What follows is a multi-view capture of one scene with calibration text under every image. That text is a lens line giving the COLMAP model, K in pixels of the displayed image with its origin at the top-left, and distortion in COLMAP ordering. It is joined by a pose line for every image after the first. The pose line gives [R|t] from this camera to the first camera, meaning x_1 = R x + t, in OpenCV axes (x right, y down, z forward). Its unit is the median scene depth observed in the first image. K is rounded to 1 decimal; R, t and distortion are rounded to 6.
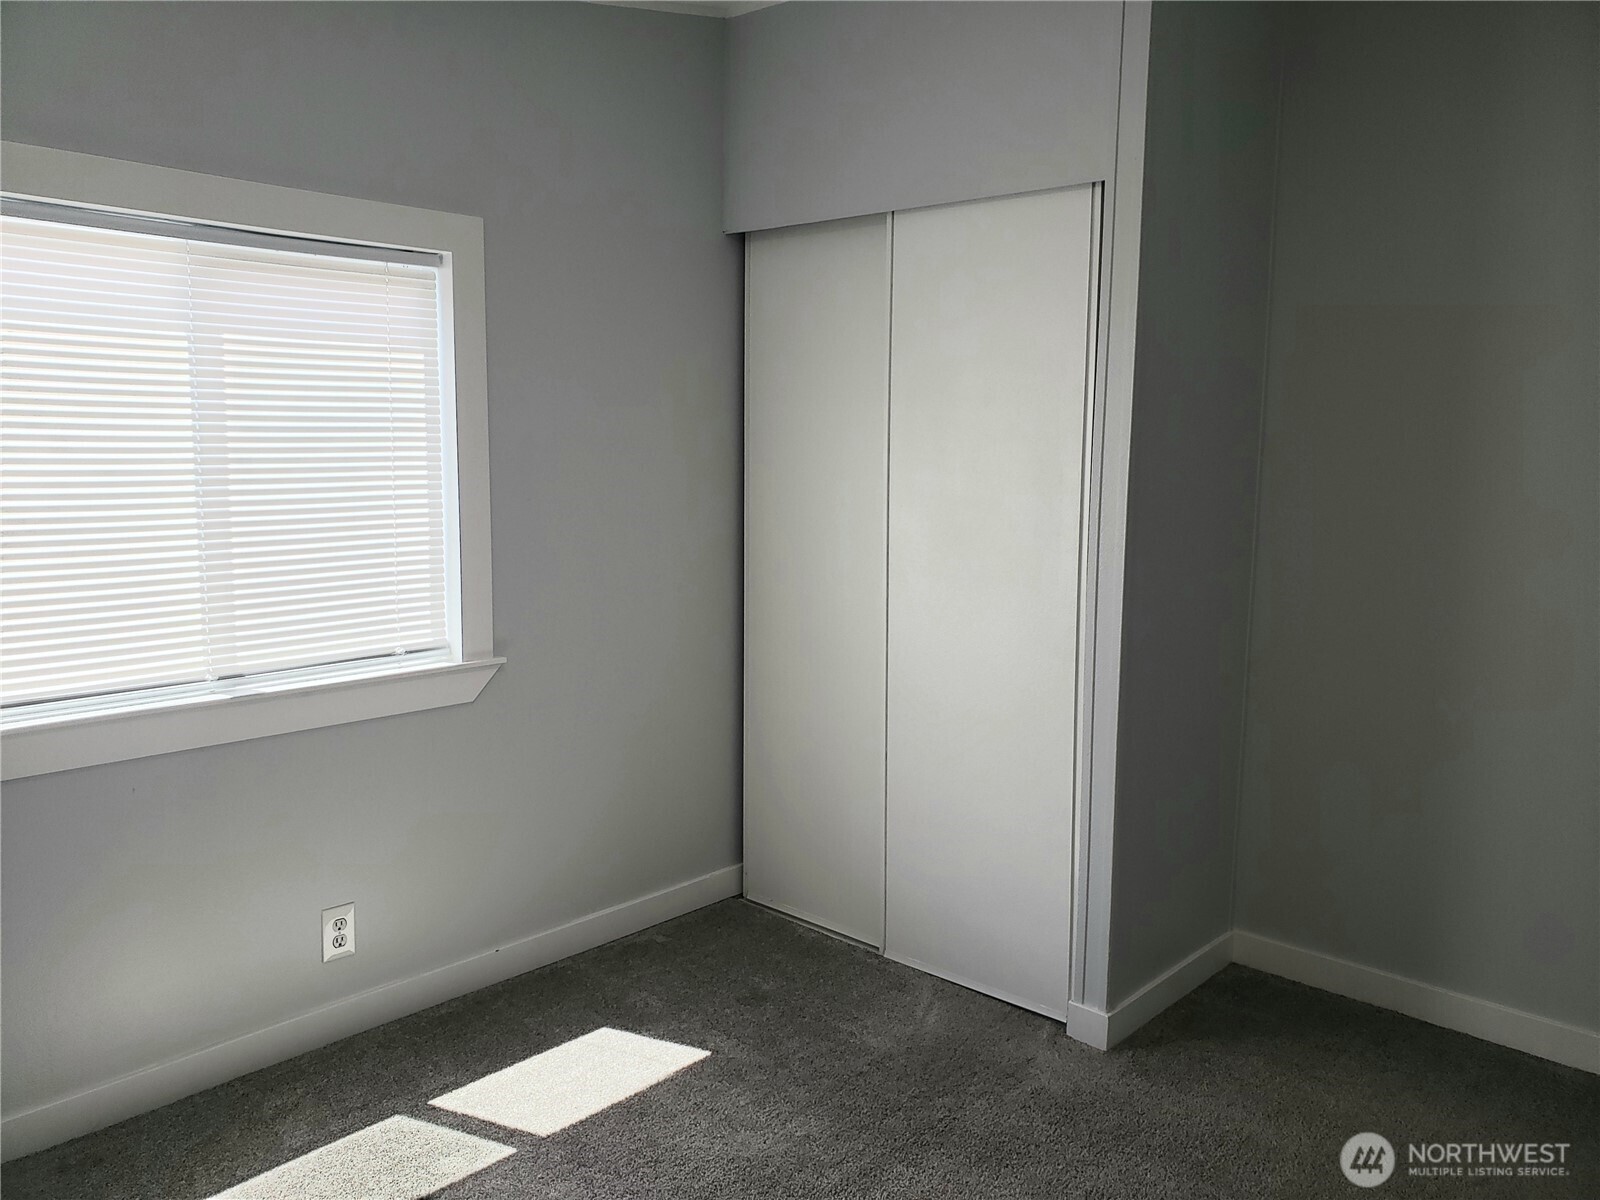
lens RADIAL K [[1223.8, 0, 804.9], [0, 1223.8, 608.6], [0, 0, 1]] dist [0.004832, 0.010237]
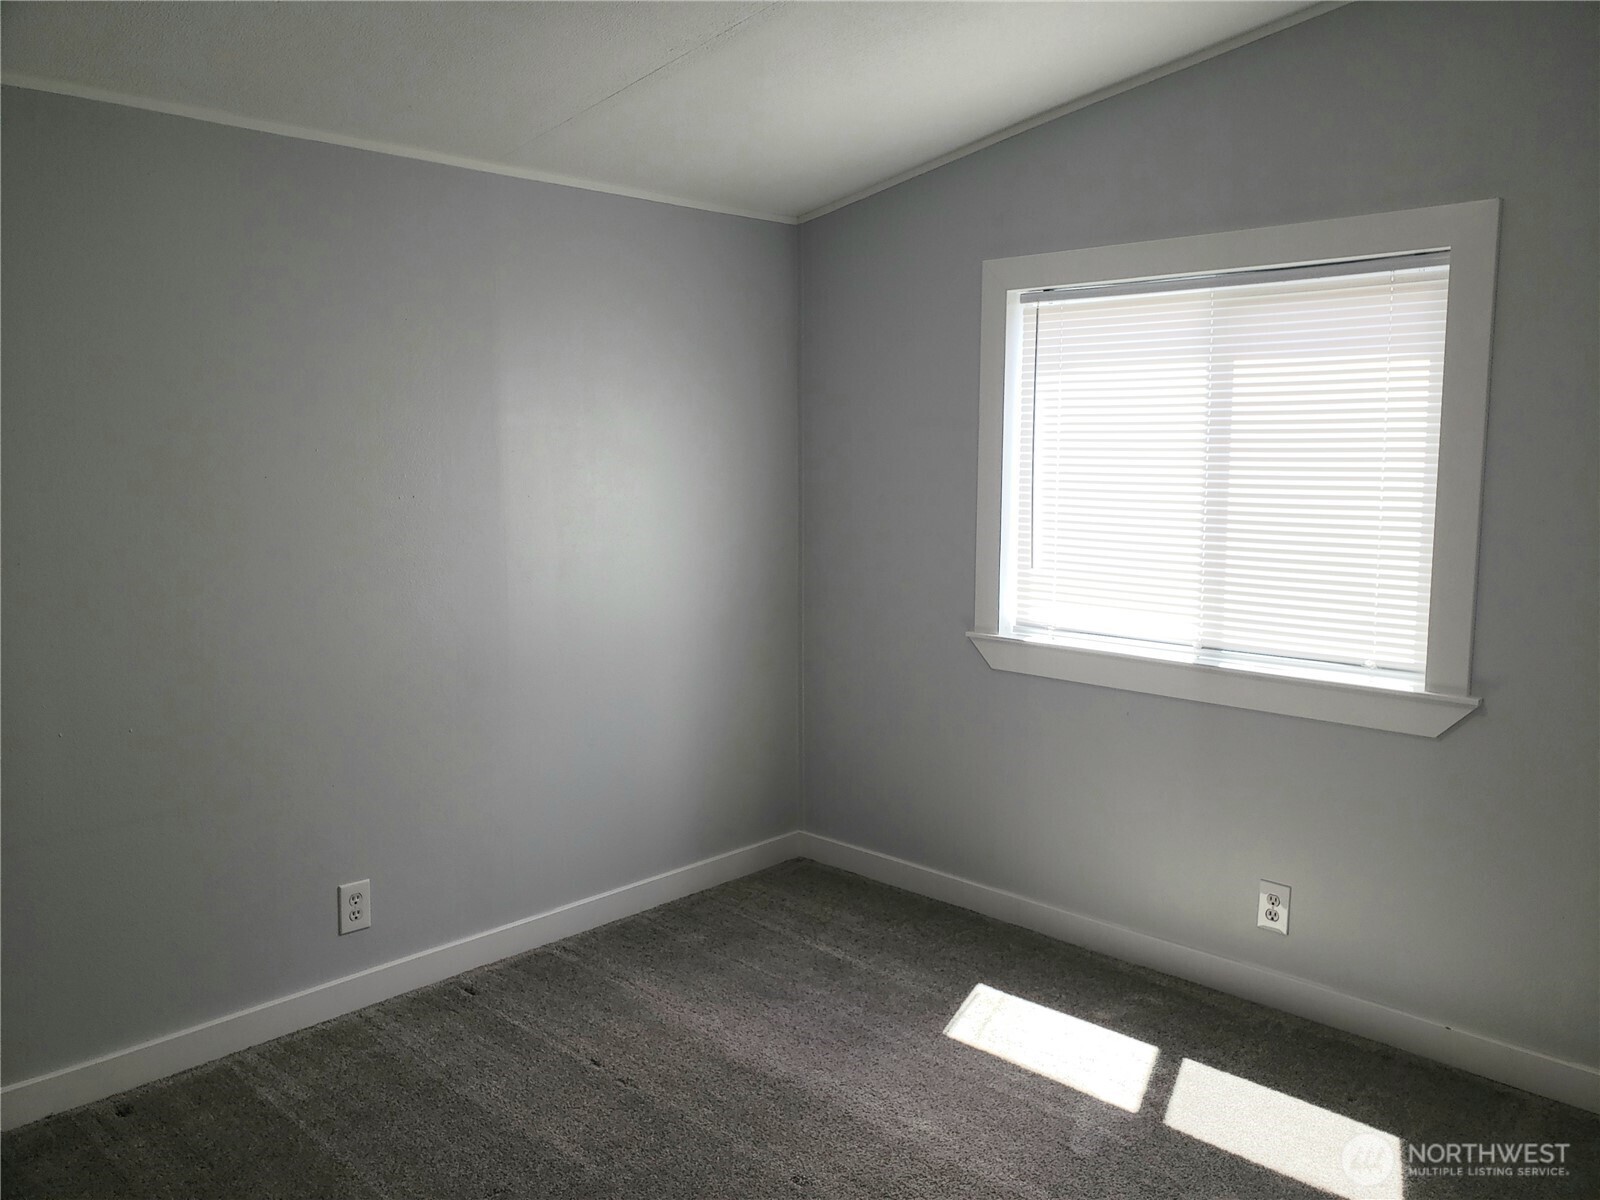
lens RADIAL K [[1223.8, 0, 811.2], [0, 1223.8, 601.6], [0, 0, 1]] dist [0.004832, 0.010237]
pose [[-0.006476, 0.117159, -0.993092, 0.662686], [-0.145499, 0.982434, 0.116850, -0.066326], [0.989337, 0.145251, 0.010684, 0.552215]]
